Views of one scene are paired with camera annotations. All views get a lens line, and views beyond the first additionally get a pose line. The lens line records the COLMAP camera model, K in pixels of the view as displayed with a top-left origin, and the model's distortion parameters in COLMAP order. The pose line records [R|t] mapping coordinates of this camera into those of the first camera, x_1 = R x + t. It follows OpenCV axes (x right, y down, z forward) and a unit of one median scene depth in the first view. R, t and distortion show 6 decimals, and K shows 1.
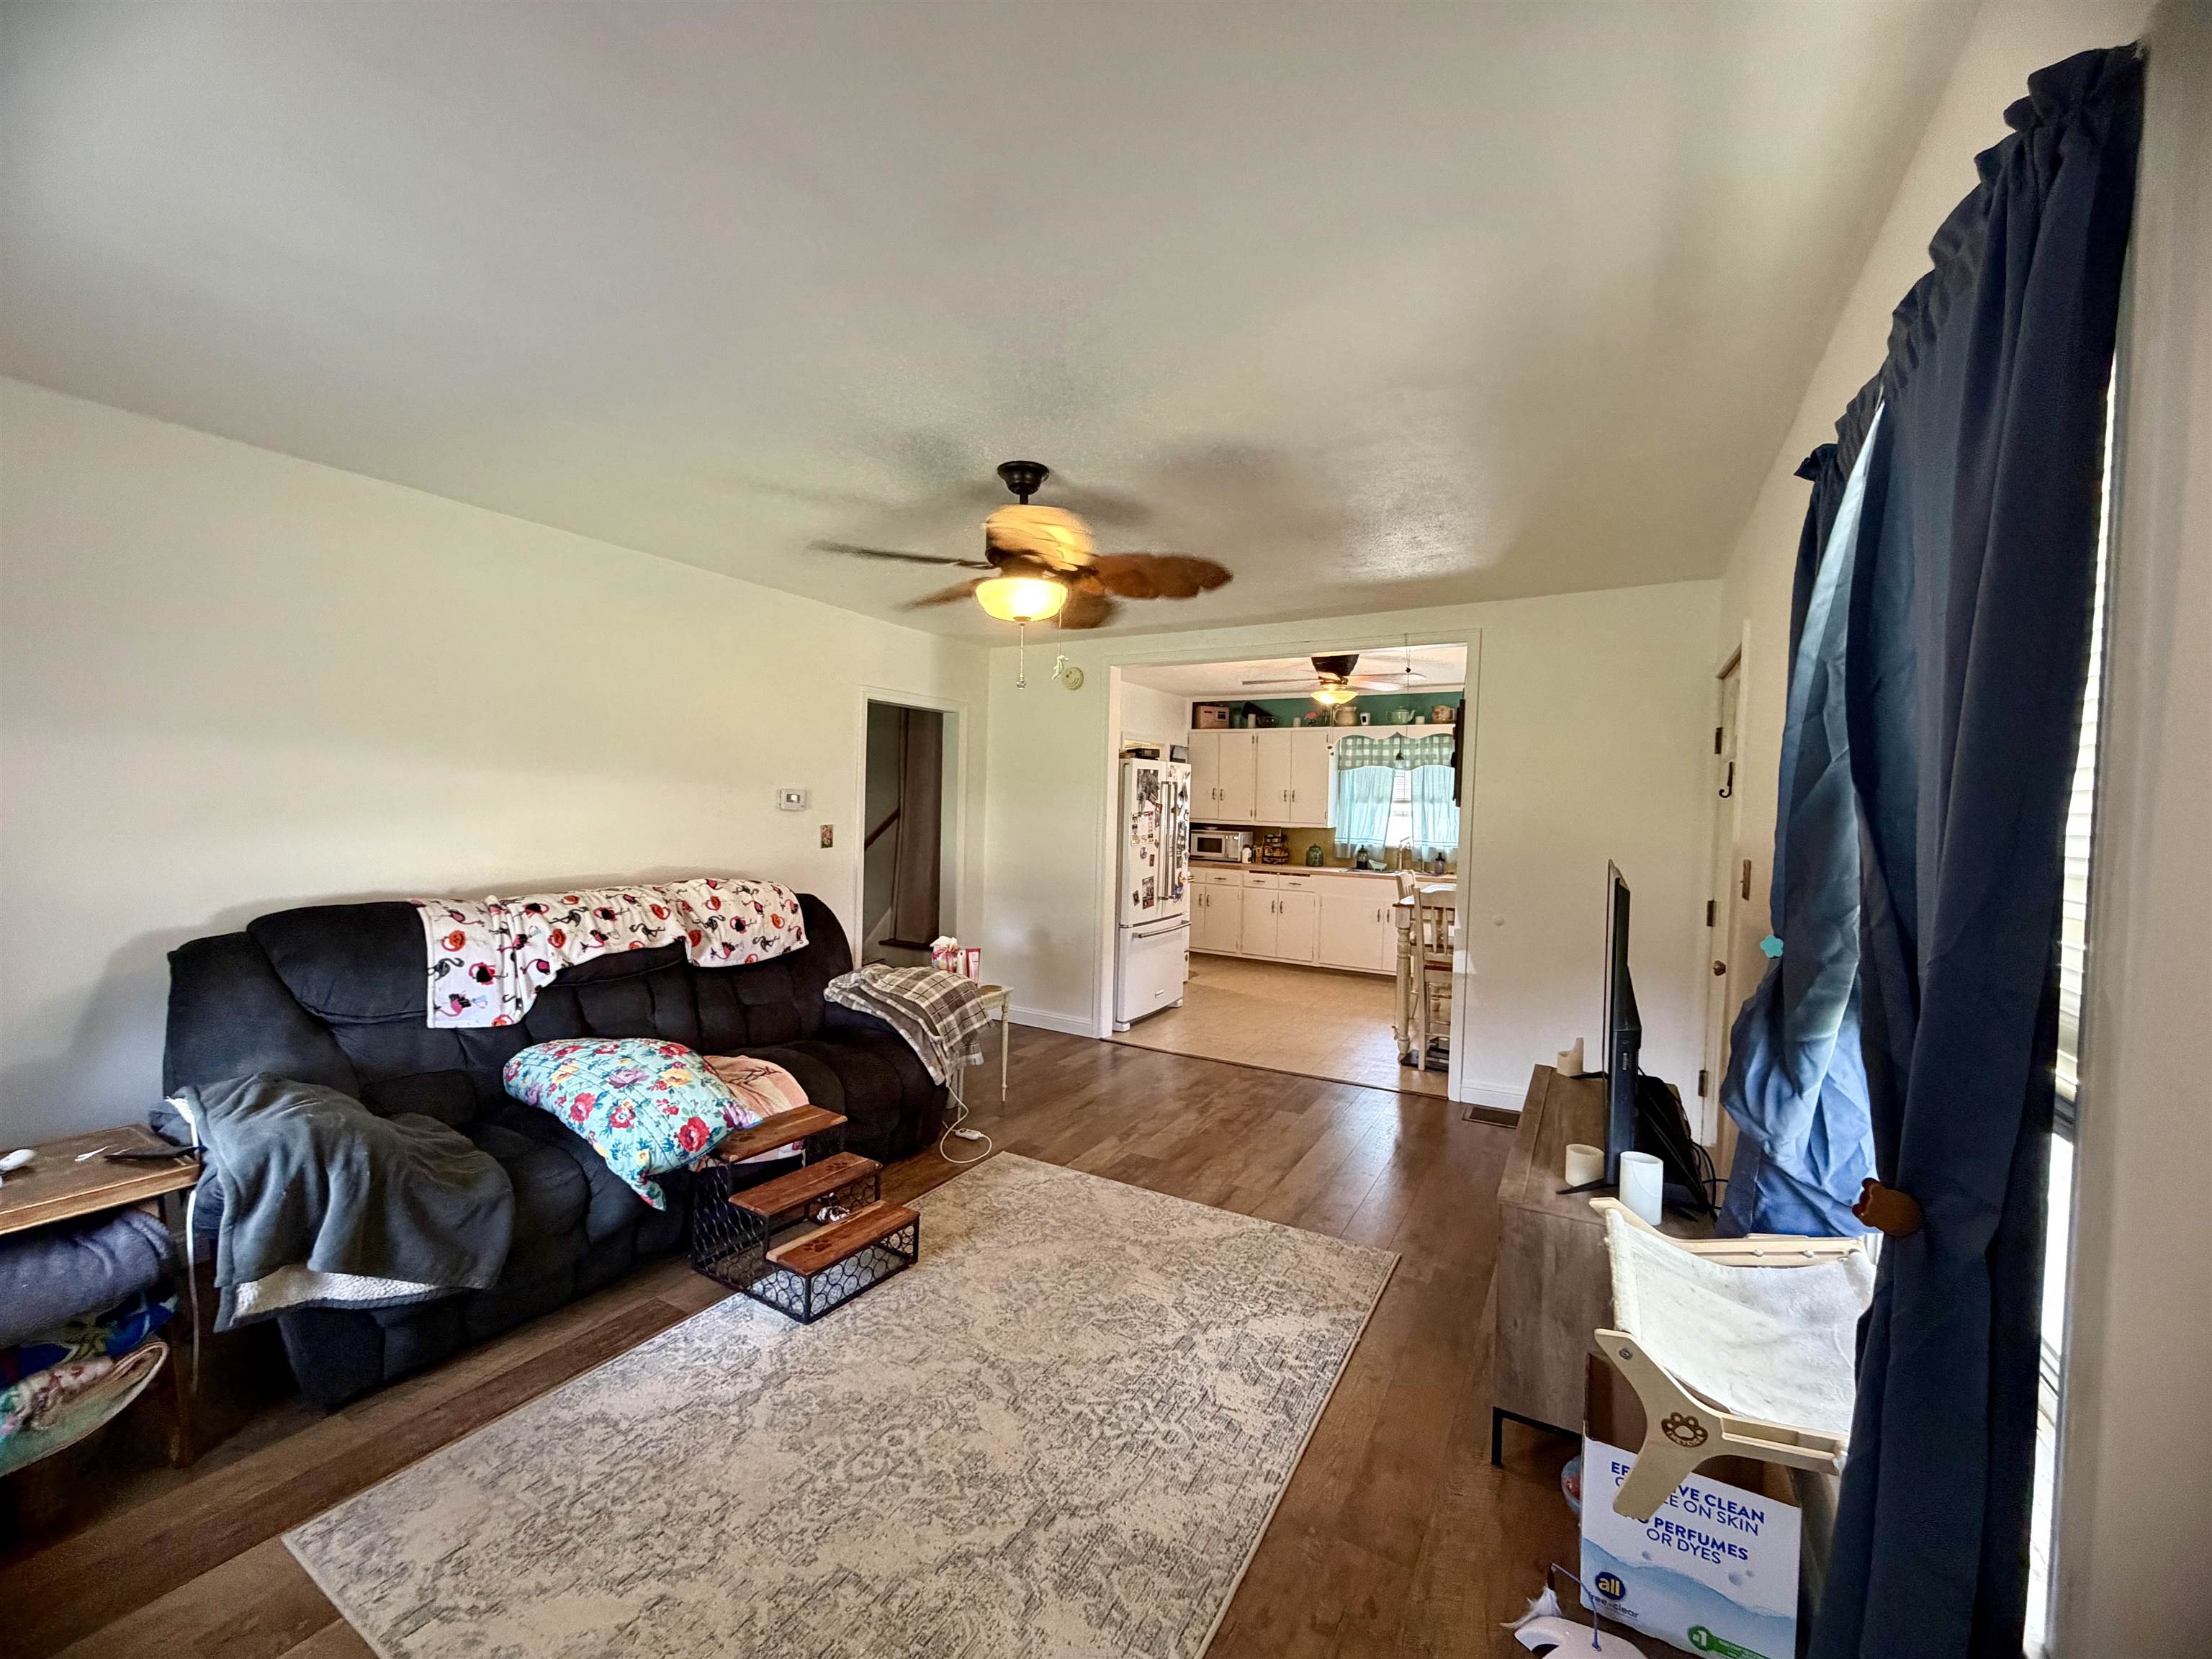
lens RADIAL K [[883.8, 0, 1093.3], [0, 883.8, 825.2], [0, 0, 1]] dist [0.006133, -0.000738]
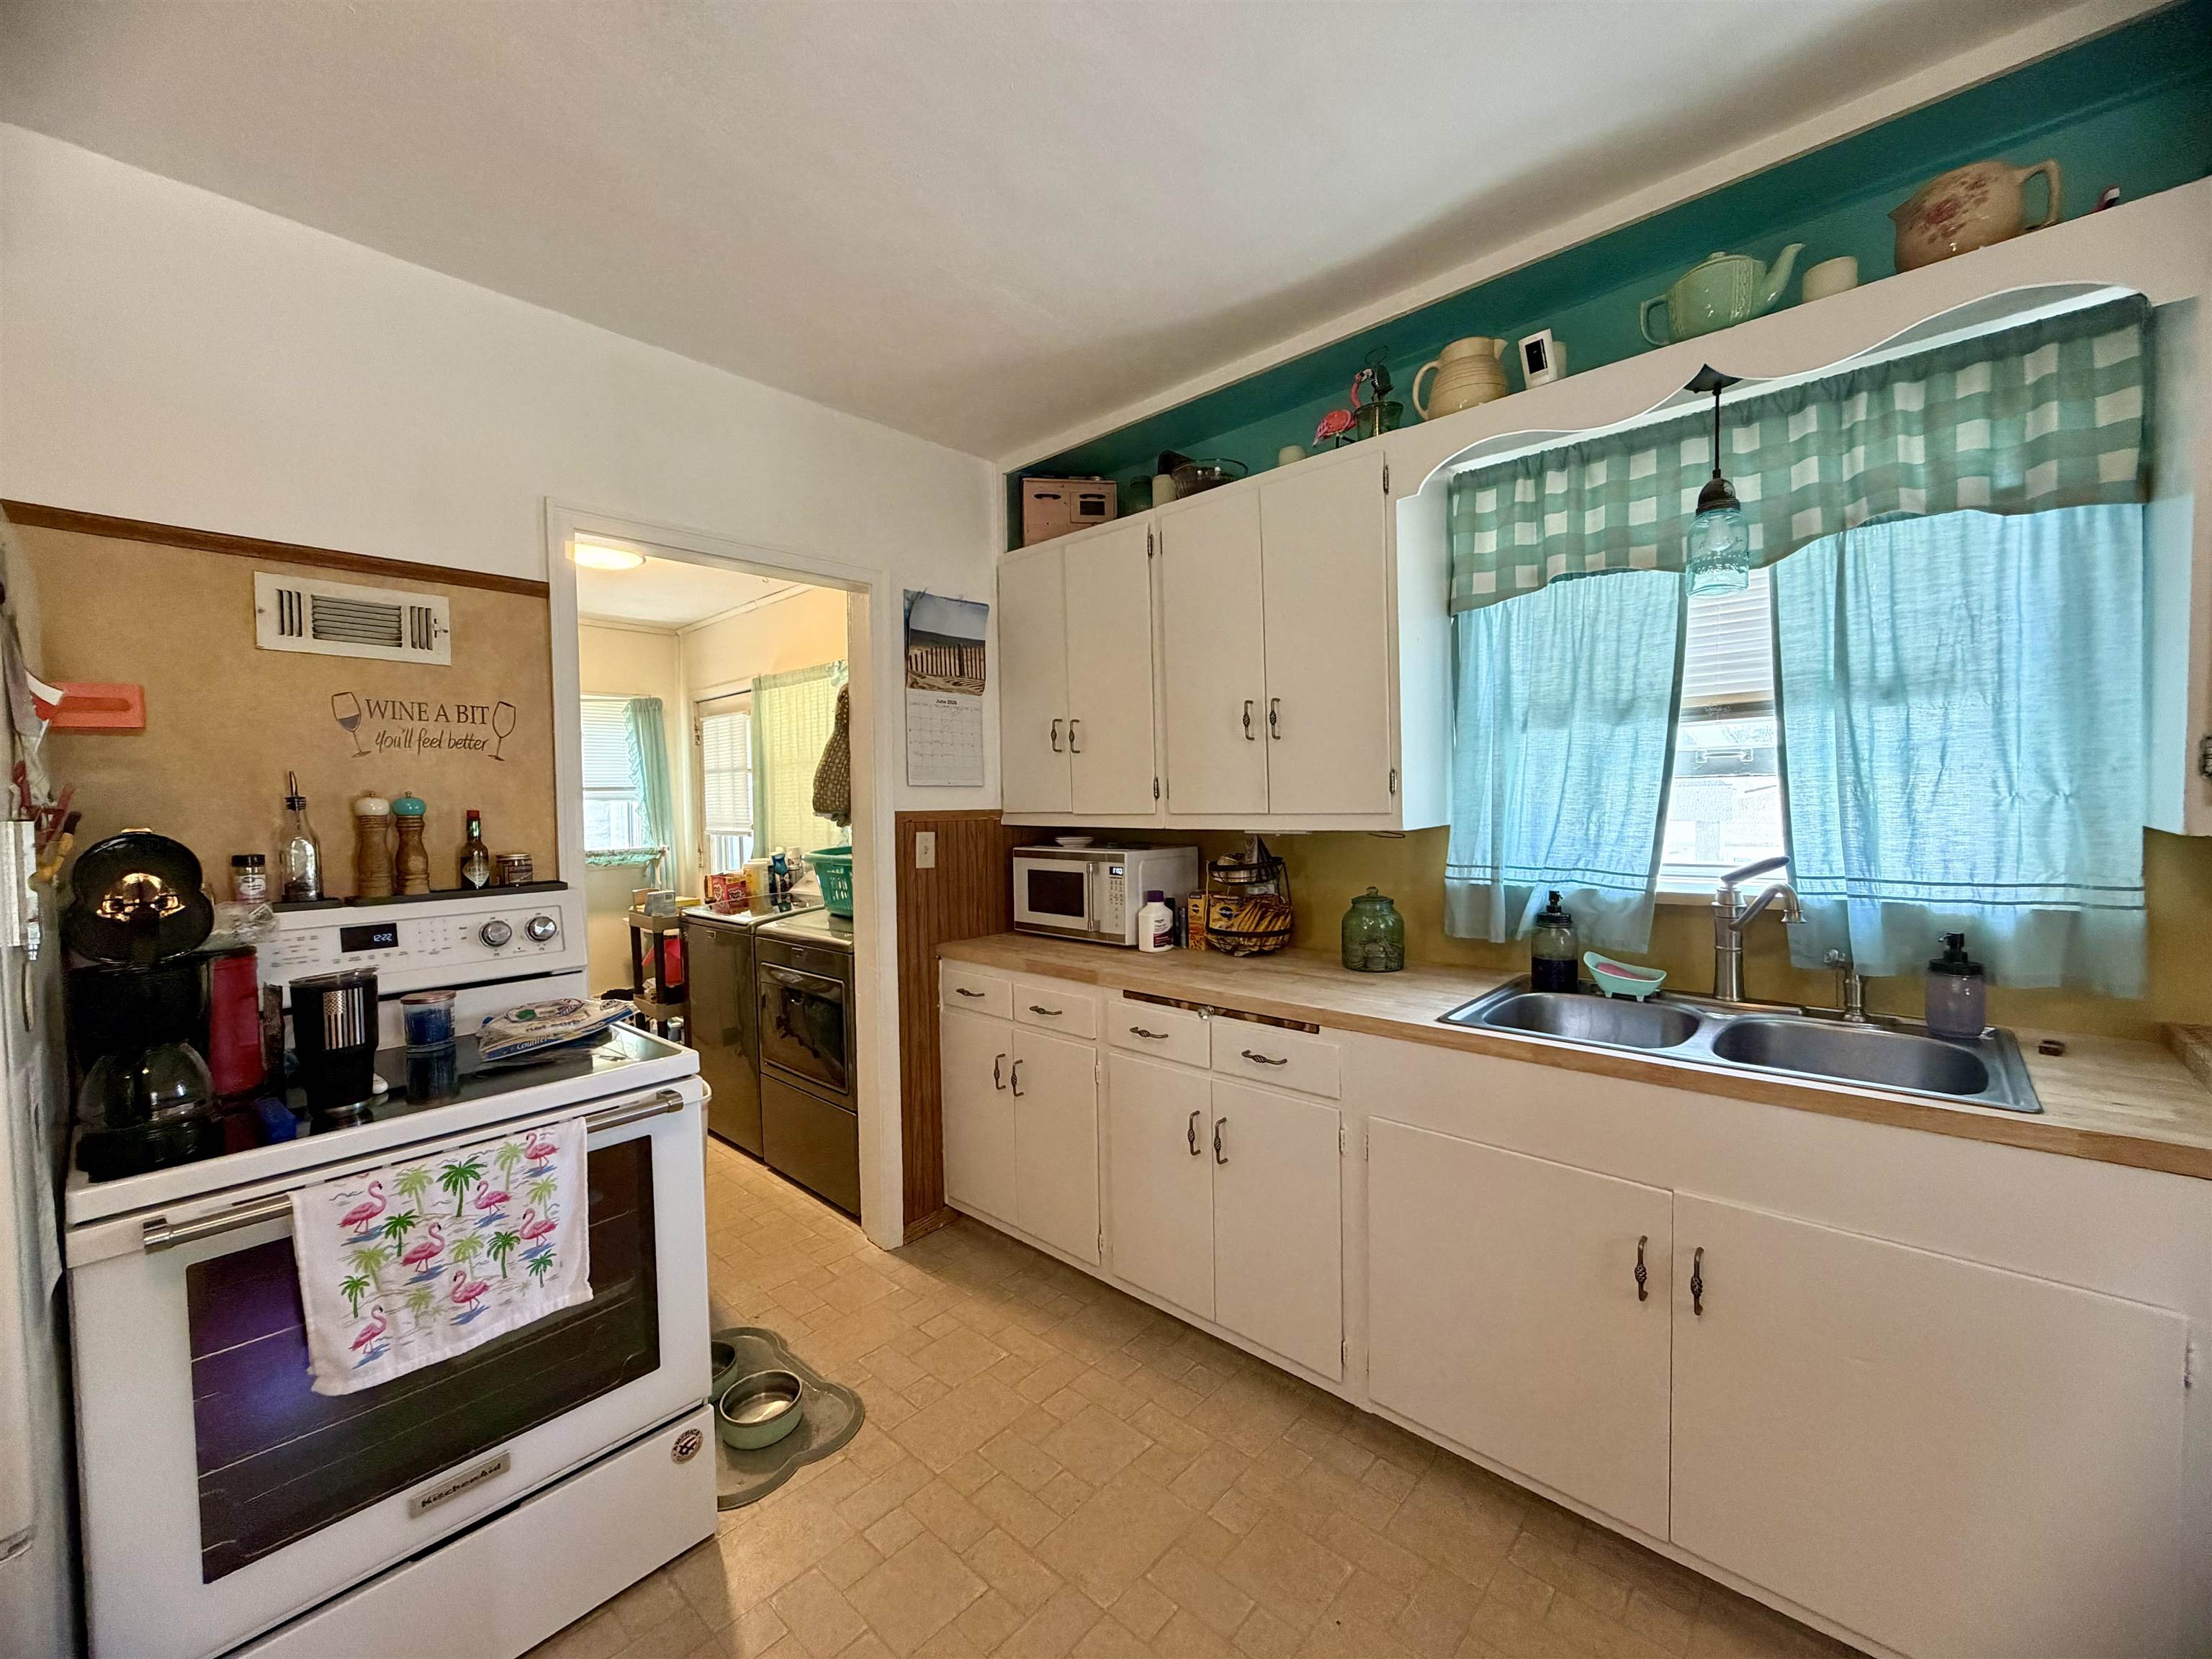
lens RADIAL K [[883.8, 0, 1099.1], [0, 883.8, 828.5], [0, 0, 1]] dist [0.006133, -0.000738]
pose [[0.976092, -0.034791, -0.214558, 0.232516], [0.034878, 0.999386, -0.003383, 0.000207], [0.214543, -0.004181, 0.976705, 0.724849]]
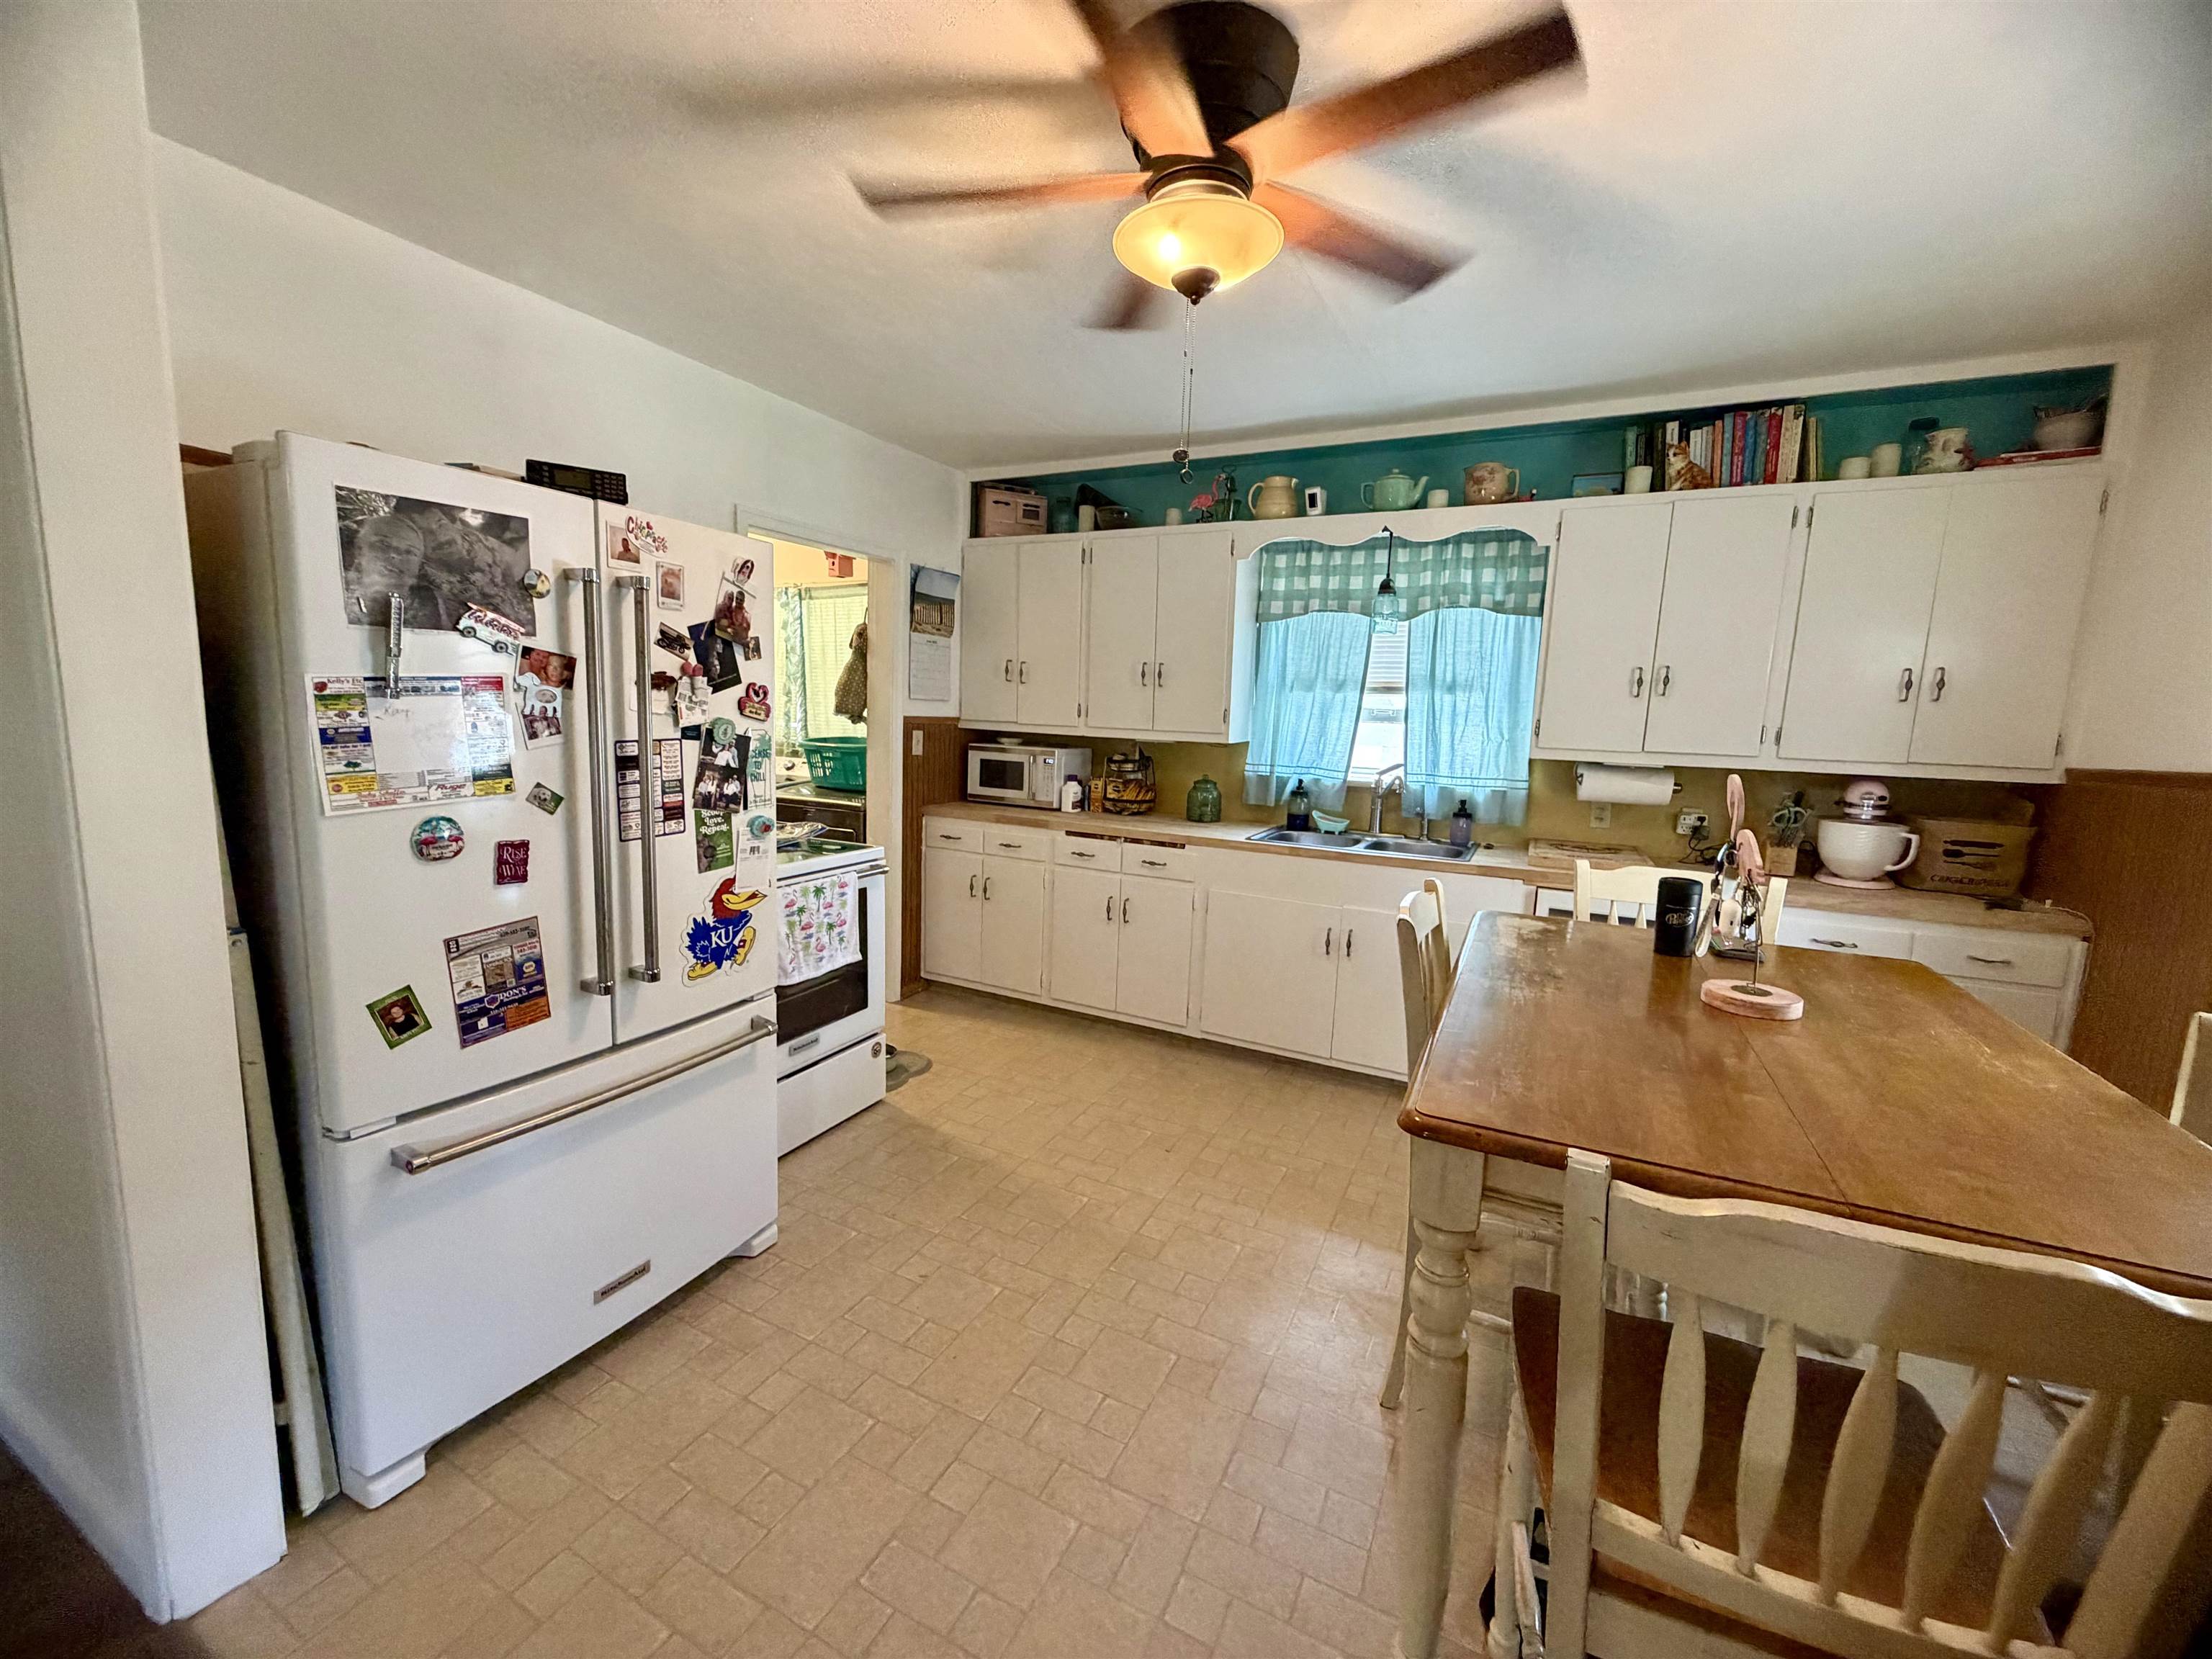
lens RADIAL K [[883.8, 0, 1094.7], [0, 883.8, 826.5], [0, 0, 1]] dist [0.006133, -0.000738]
pose [[0.998397, 0.006028, 0.056278, 0.166181], [-0.011815, 0.994603, 0.103080, -0.000607], [-0.055353, -0.103580, 0.993080, 0.526938]]
